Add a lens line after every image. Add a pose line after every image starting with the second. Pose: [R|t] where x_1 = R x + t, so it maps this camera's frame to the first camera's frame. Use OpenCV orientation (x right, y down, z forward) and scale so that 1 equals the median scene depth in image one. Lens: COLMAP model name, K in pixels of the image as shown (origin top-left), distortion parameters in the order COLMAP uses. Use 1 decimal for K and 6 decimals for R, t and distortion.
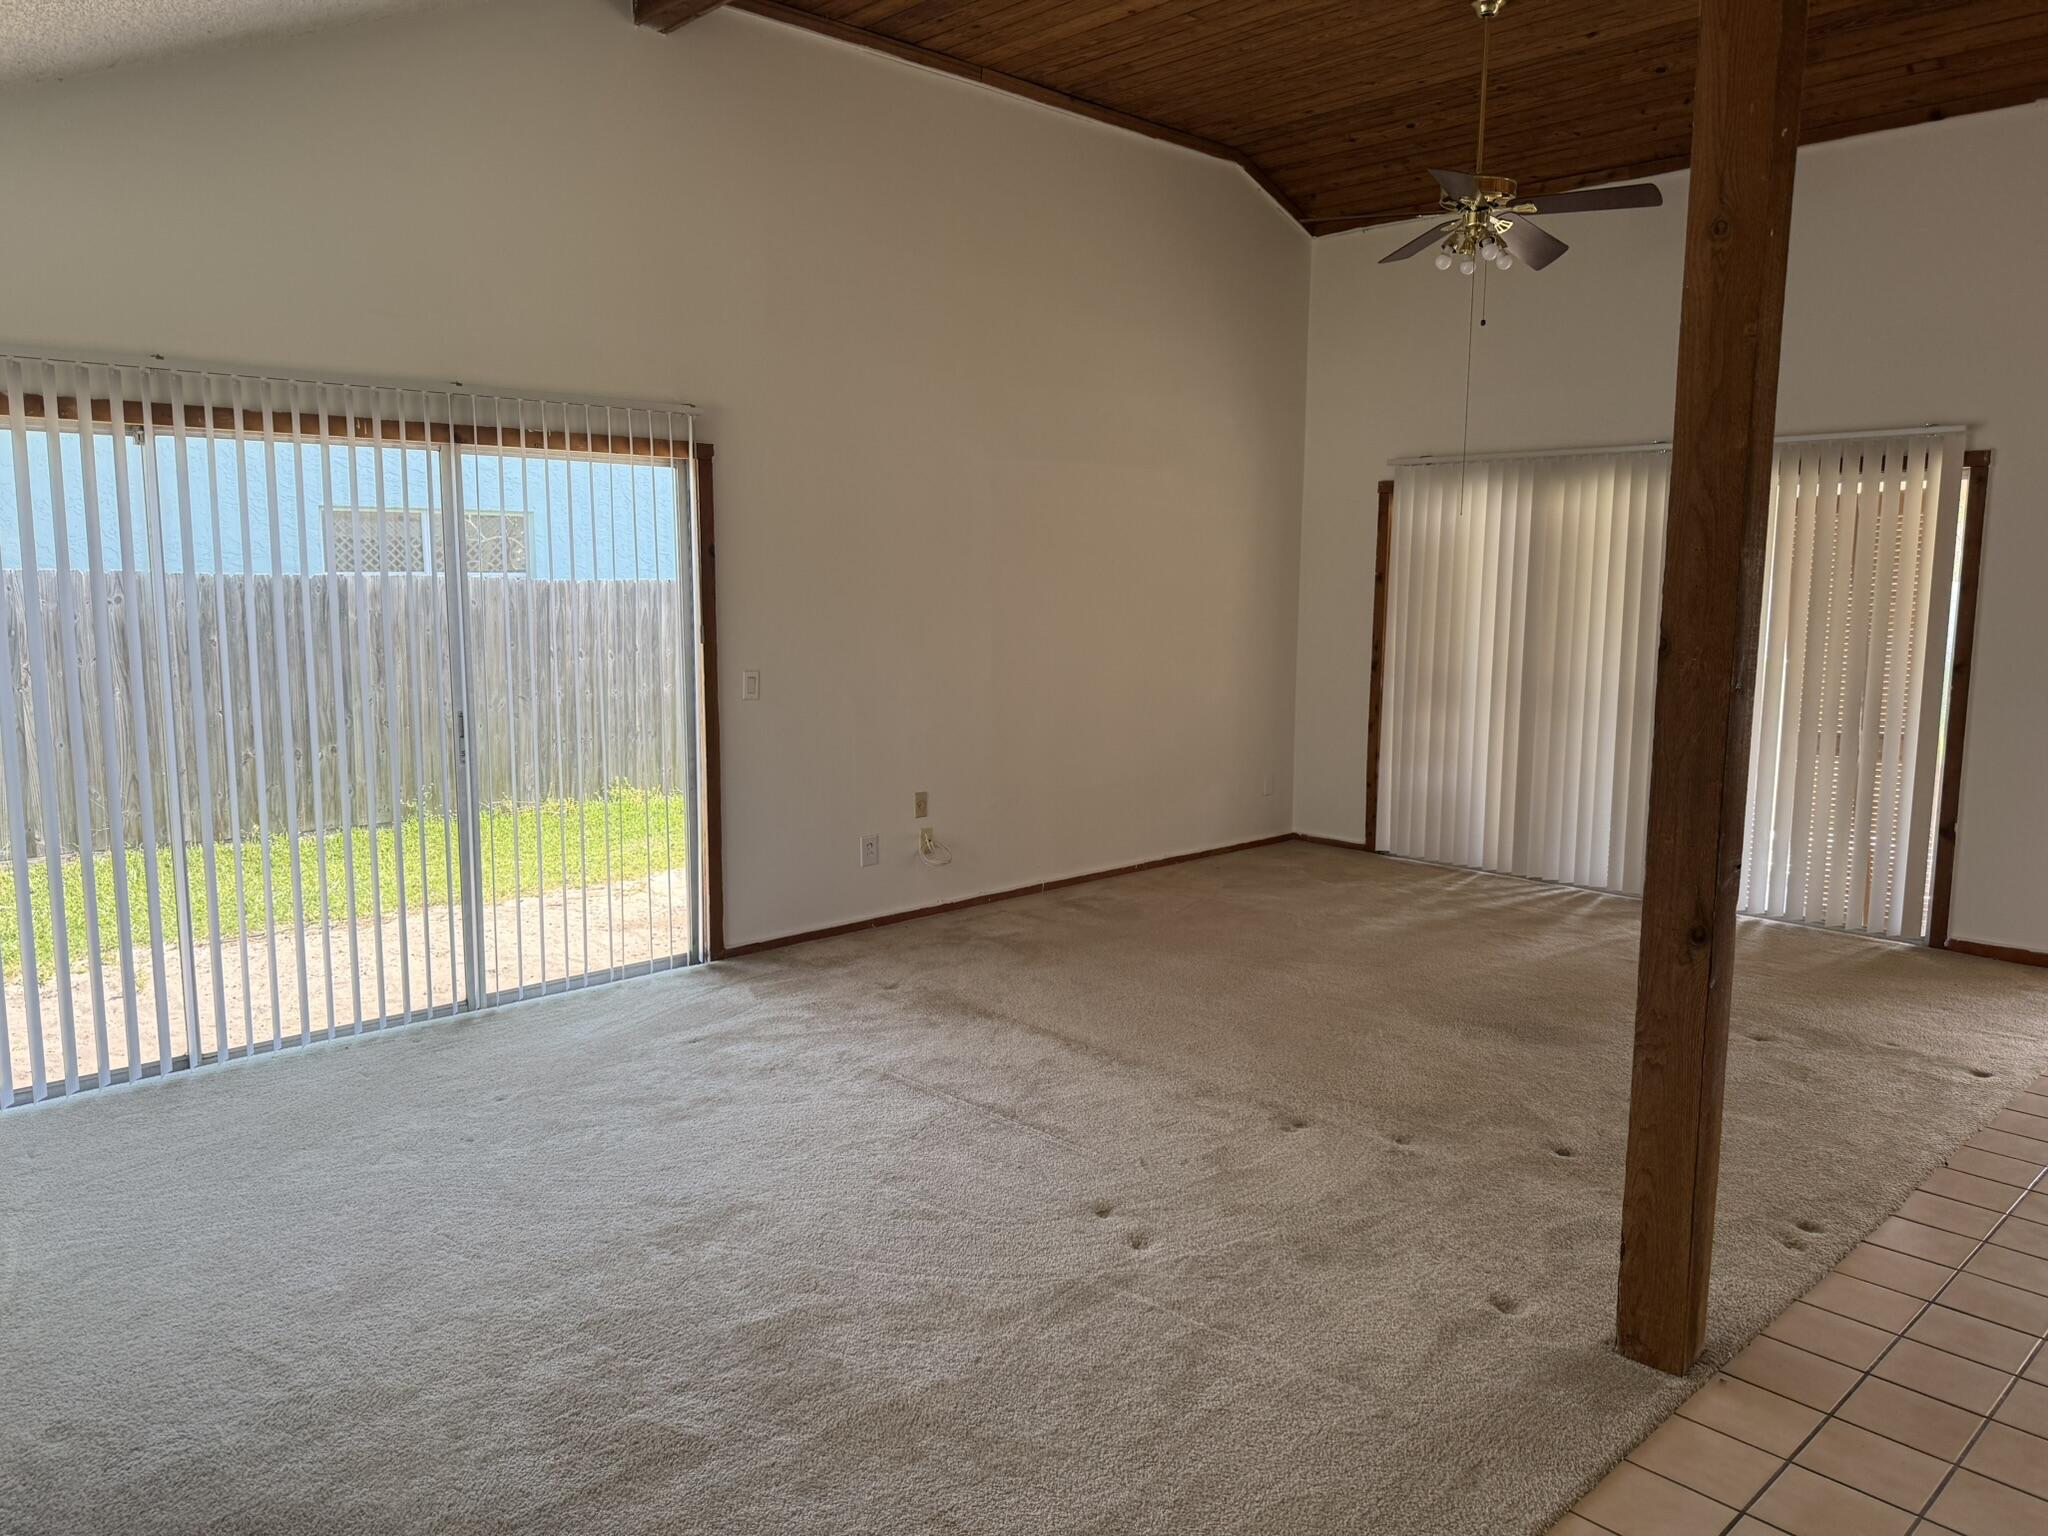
lens RADIAL K [[1419.4, 0, 1030.5], [0, 1419.4, 732.9], [0, 0, 1]] dist [0.039412, -0.071681]
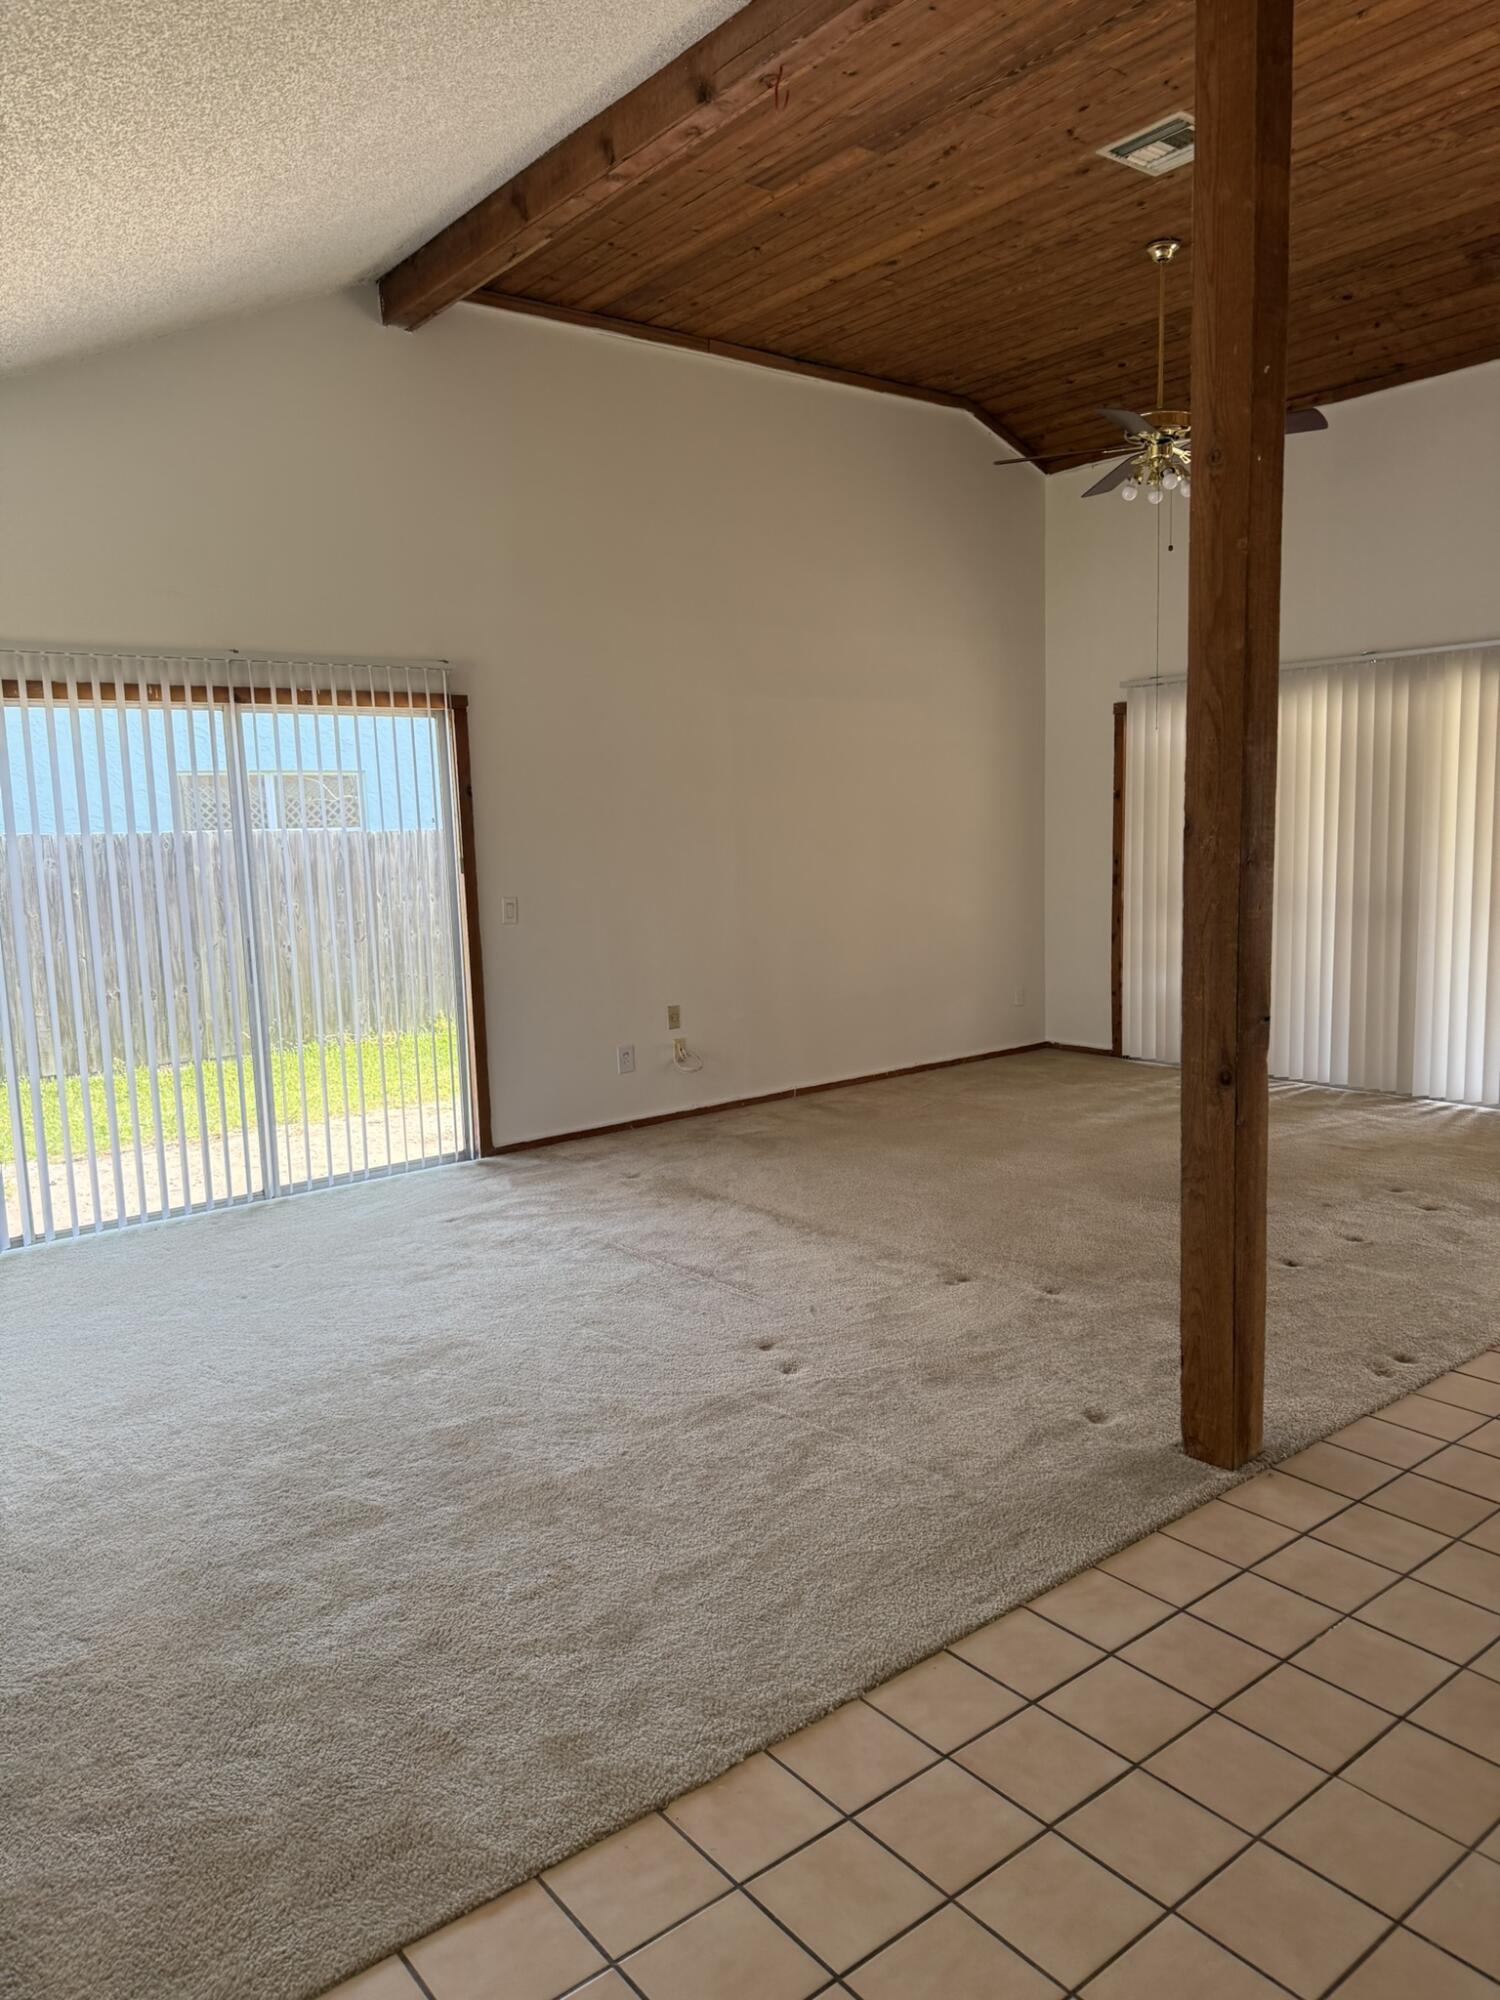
lens RADIAL K [[1386.1, 0, 753.8], [0, 1386.1, 982.6], [0, 0, 1]] dist [0.039412, -0.071681]
pose [[0.995486, -0.026388, -0.091172, 0.115884], [0.026891, 0.999629, 0.004295, 0.029827], [0.091025, -0.006728, 0.995826, -0.083588]]
